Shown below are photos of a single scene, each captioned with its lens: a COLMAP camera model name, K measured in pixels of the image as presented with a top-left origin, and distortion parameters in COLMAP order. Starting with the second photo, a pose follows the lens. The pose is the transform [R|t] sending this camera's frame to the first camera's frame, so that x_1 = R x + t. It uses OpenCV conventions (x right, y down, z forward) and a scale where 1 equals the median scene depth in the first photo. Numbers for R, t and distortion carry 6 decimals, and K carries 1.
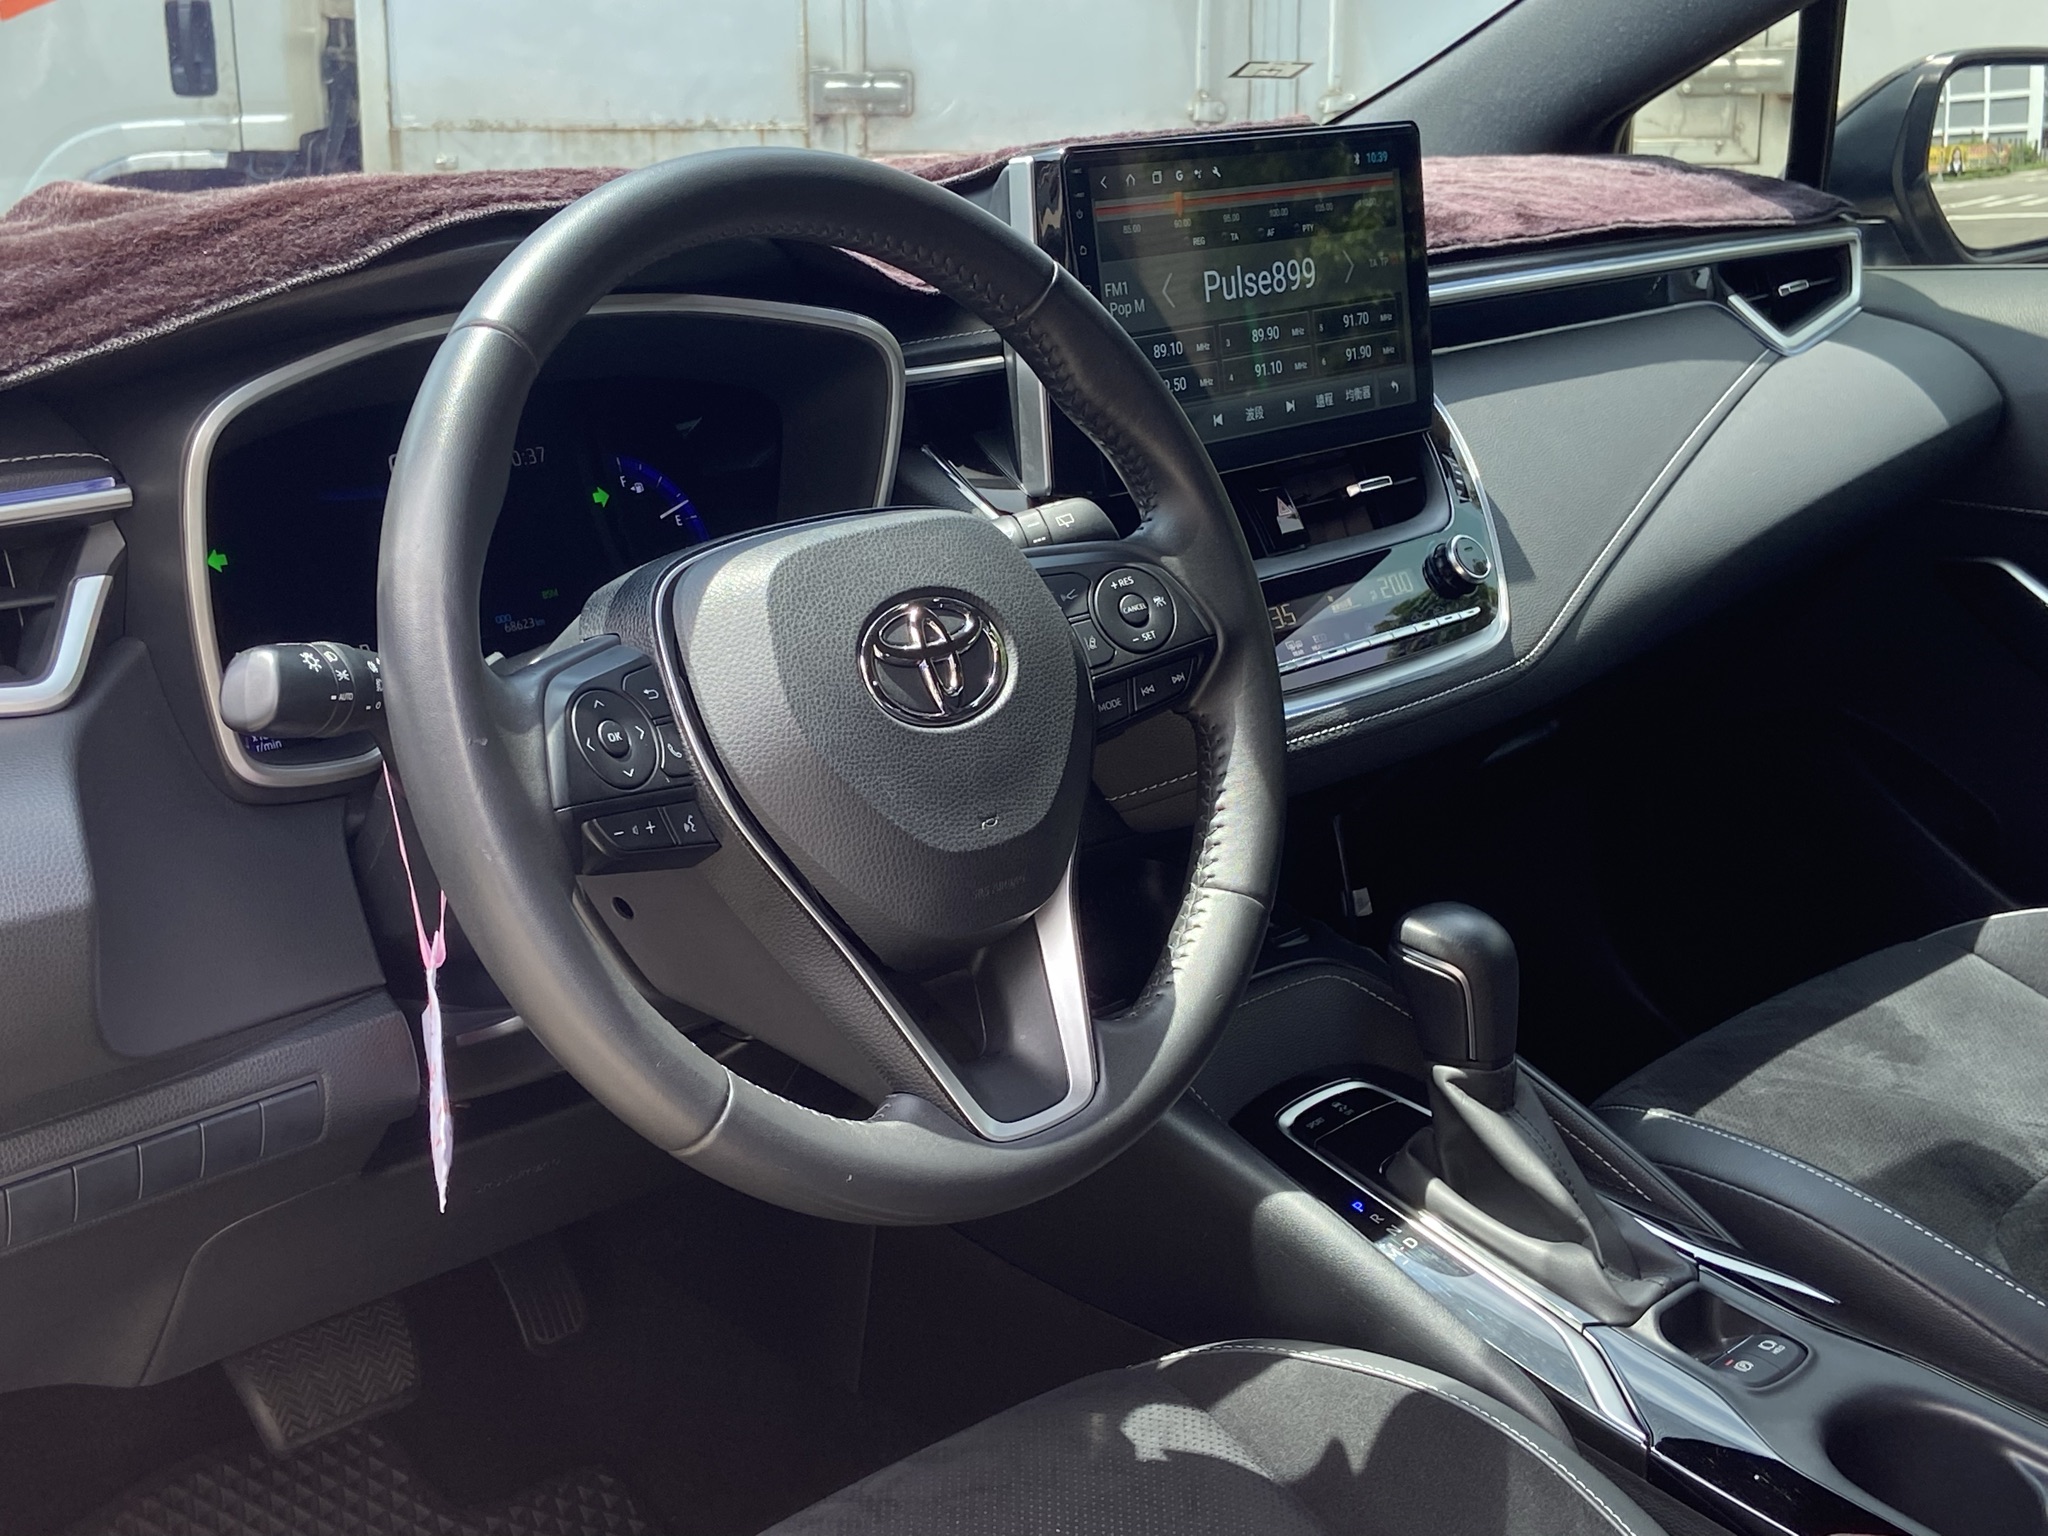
lens RADIAL K [[2630.5, 0, 1021.4], [0, 2630.5, 765.7], [0, 0, 1]] dist [0.014921, 0.000000]
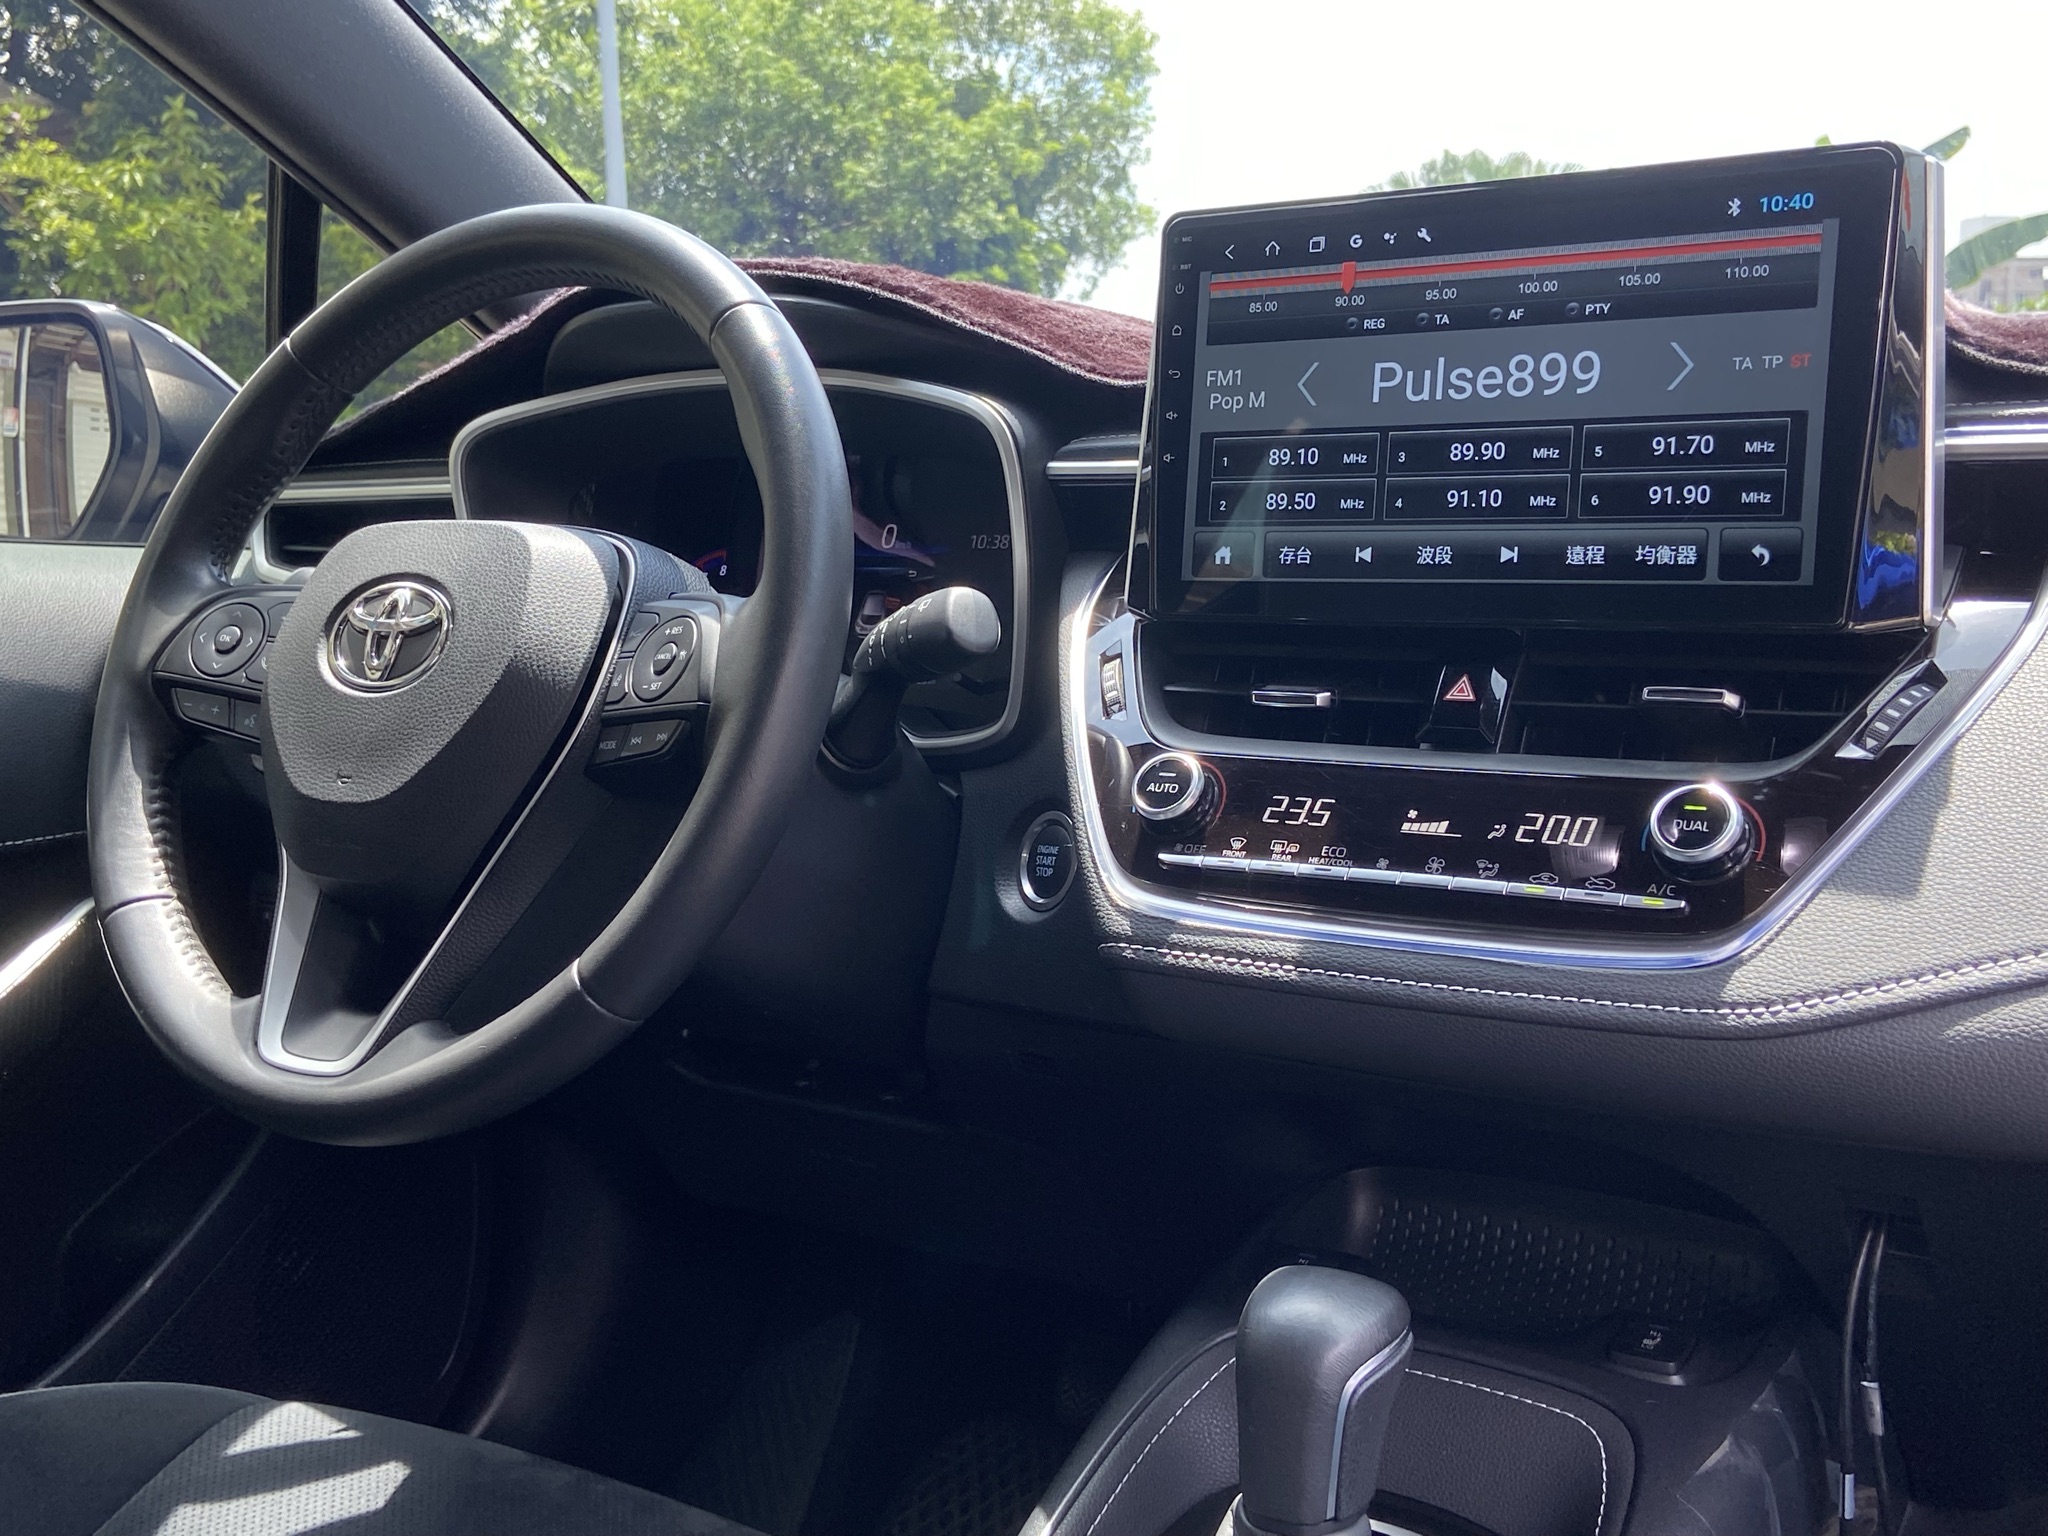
lens RADIAL K [[2205.8, 0, 1023.8], [0, 2205.8, 777.1], [0, 0, 1]] dist [0.012783, 0.000000]
pose [[0.176313, 0.134224, -0.975140, 0.677342], [-0.261923, 0.961341, 0.084966, -0.095742], [0.948847, 0.240431, 0.204653, 0.773496]]
